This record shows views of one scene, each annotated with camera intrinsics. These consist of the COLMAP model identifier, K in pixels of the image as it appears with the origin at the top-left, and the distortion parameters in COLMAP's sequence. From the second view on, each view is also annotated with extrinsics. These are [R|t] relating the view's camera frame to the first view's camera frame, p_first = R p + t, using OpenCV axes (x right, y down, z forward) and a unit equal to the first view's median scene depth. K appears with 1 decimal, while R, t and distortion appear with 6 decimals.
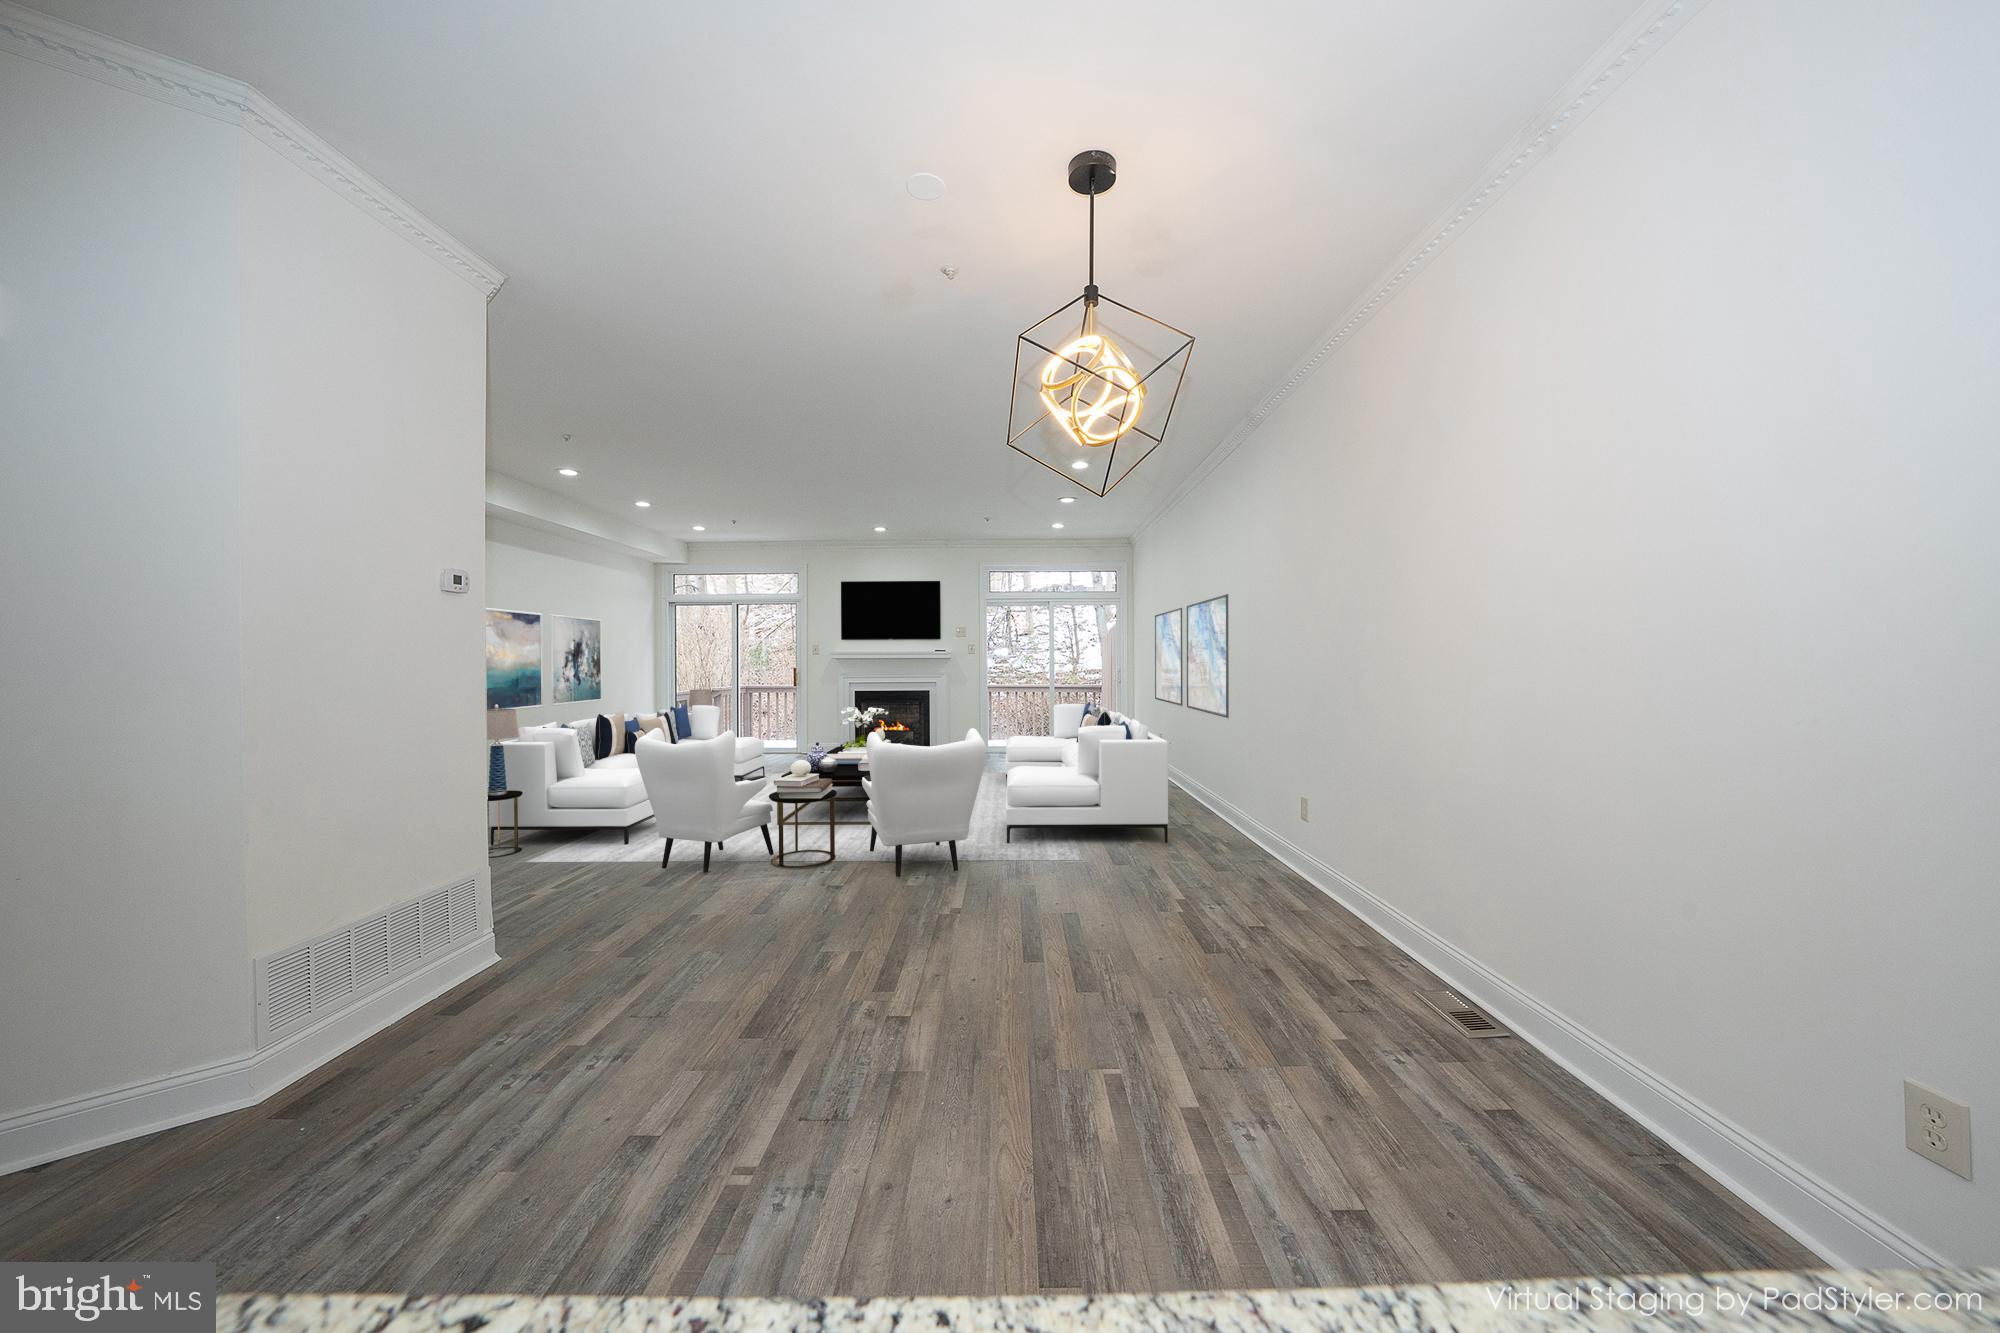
lens RADIAL K [[689.1, 0, 1004.1], [0, 689.1, 663.3], [0, 0, 1]] dist [-0.018083, 0.001105]
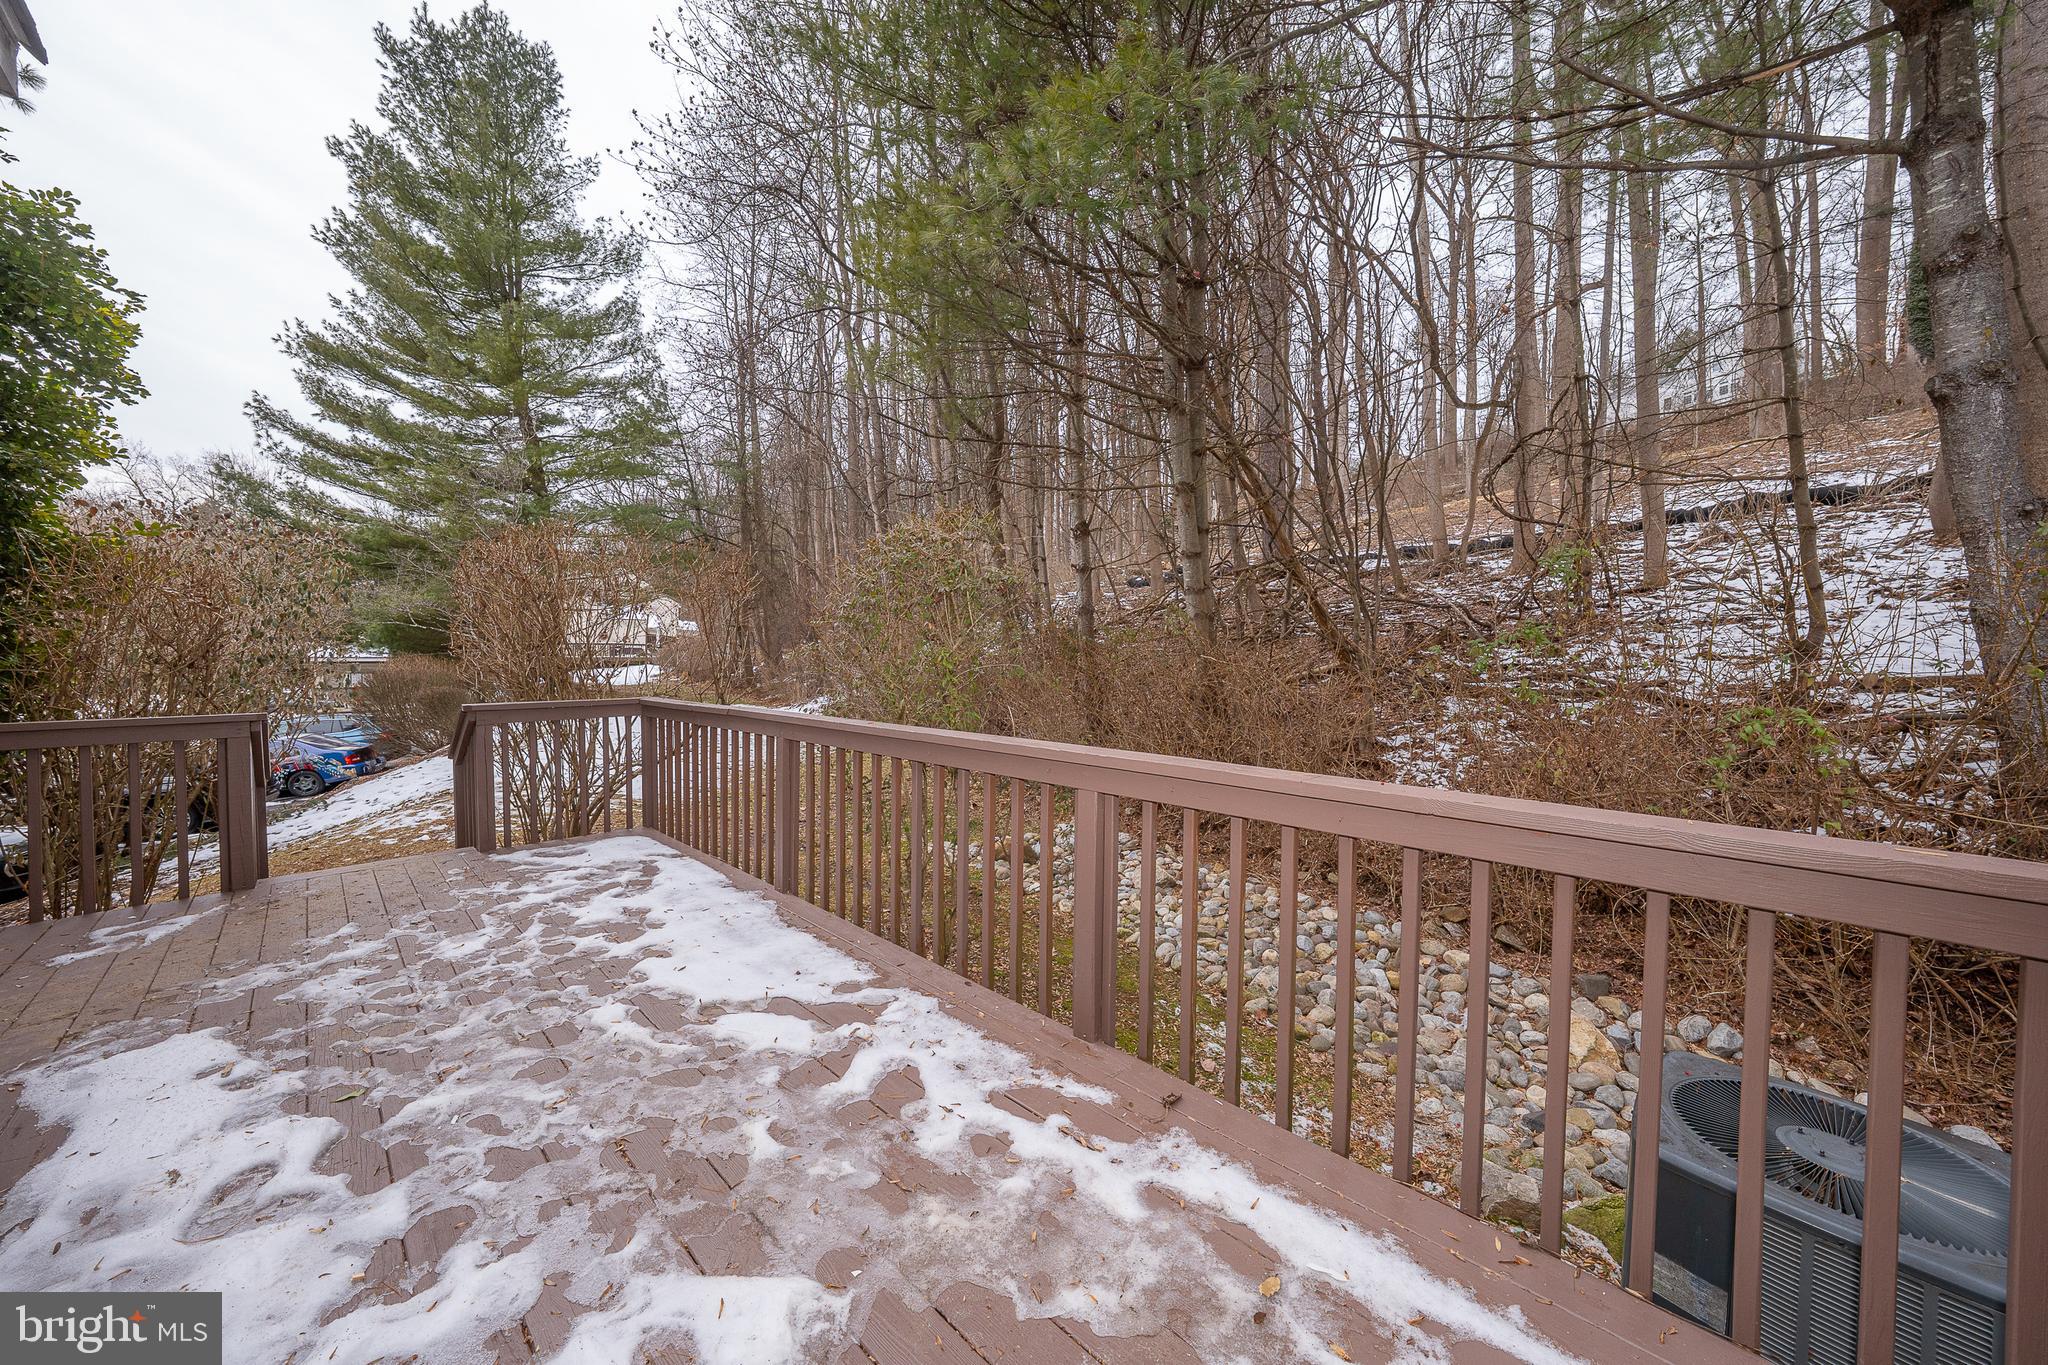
lens RADIAL K [[699.8, 0, 1023.7], [0, 699.8, 678.1], [0, 0, 1]] dist [-0.010604, 0.001985]
pose [[0.729384, 0.032602, -0.683327, 0.364514], [-0.012836, 0.999340, 0.033978, 0.017596], [0.683984, -0.016012, 0.729321, 3.190342]]
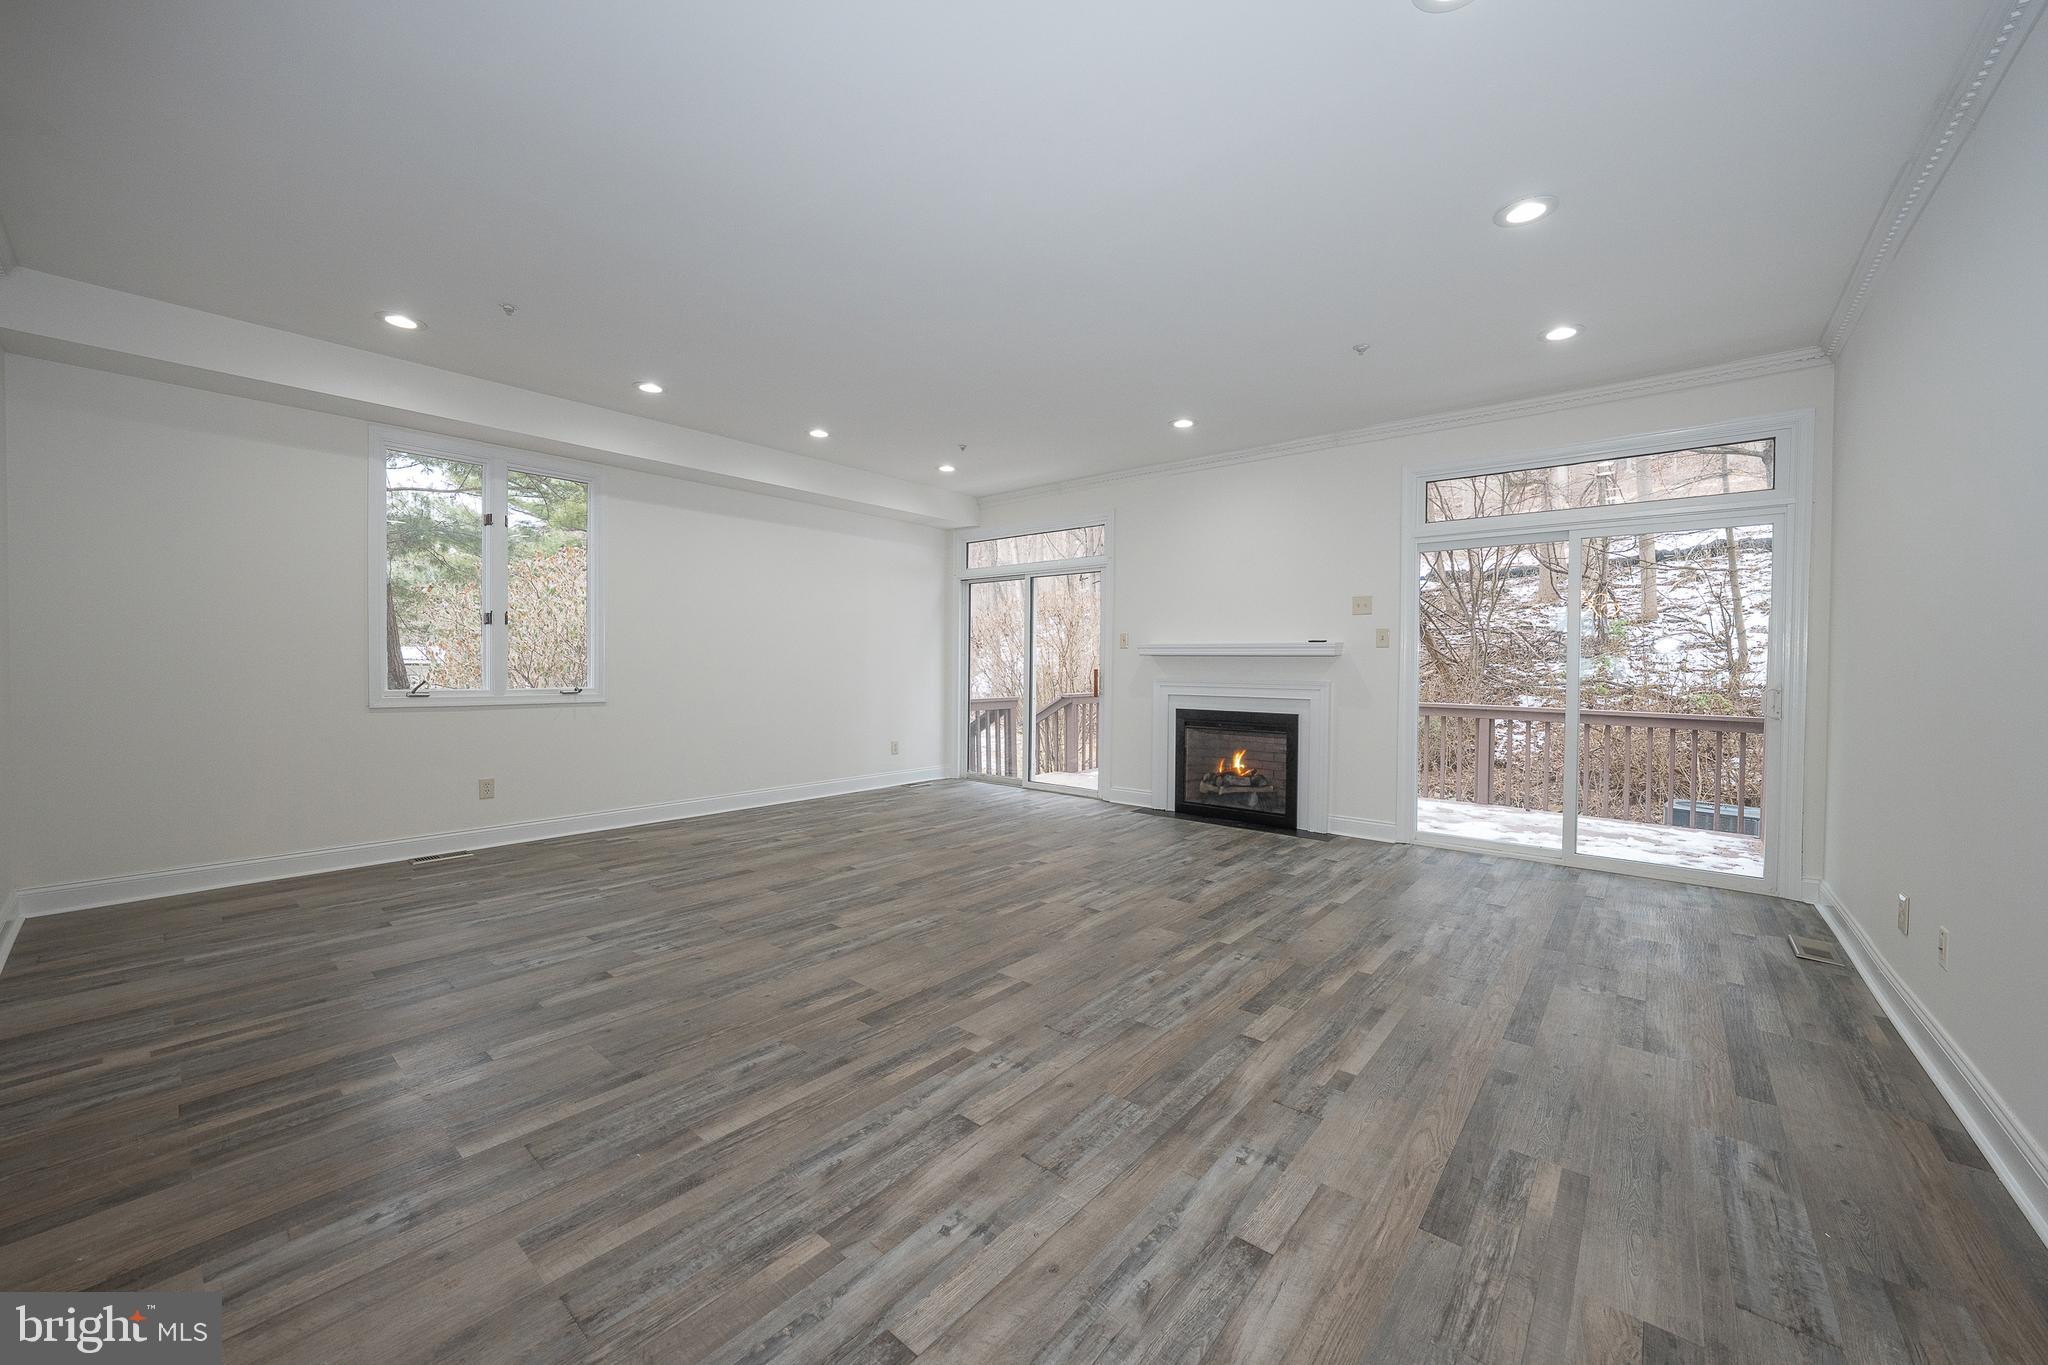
lens RADIAL K [[760.5, 0, 1032.5], [0, 760.5, 684.7], [0, 0, 1]] dist [-0.008135, -0.000194]
pose [[0.772044, 0.029483, -0.634885, 0.323852], [-0.013337, 0.999455, 0.030194, 0.001463], [0.635429, -0.014844, 0.772016, 1.164254]]
